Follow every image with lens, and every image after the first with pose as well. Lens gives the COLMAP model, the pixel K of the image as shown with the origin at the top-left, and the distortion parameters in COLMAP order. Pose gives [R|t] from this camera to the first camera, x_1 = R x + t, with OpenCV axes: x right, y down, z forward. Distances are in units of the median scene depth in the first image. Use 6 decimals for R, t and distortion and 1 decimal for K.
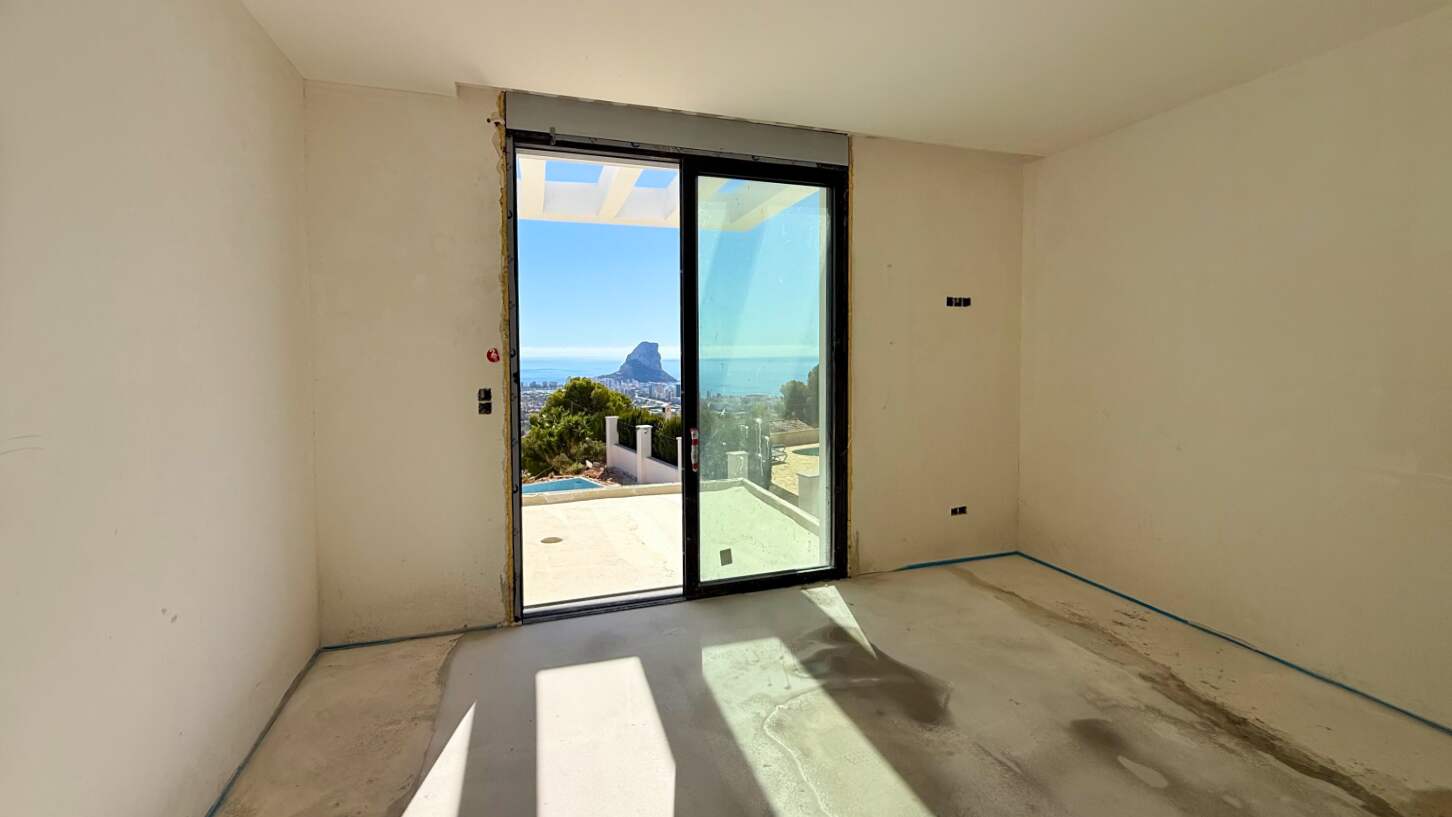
lens RADIAL K [[605.3, 0, 722.6], [0, 605.3, 373.6], [0, 0, 1]] dist [0.000664, 0.000018]
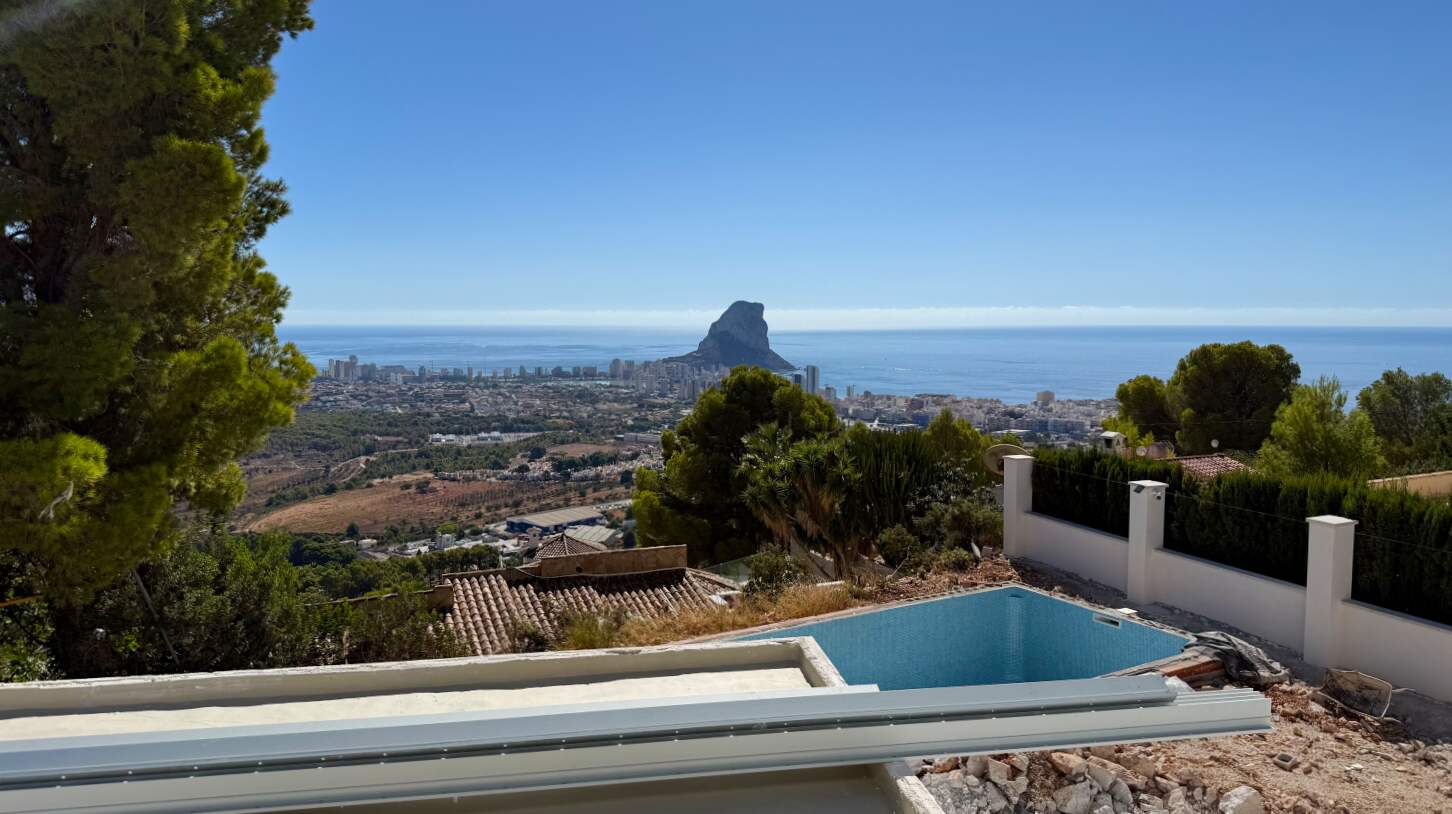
lens RADIAL K [[1027.2, 0, 728.5], [0, 1027.2, 404.2], [0, 0, 1]] dist [0.159748, -0.291669]
pose [[0.990618, 0.016867, -0.135617, -1.912467], [-0.010490, 0.998811, 0.047601, -0.056107], [0.136258, -0.045732, 0.989617, 0.826509]]
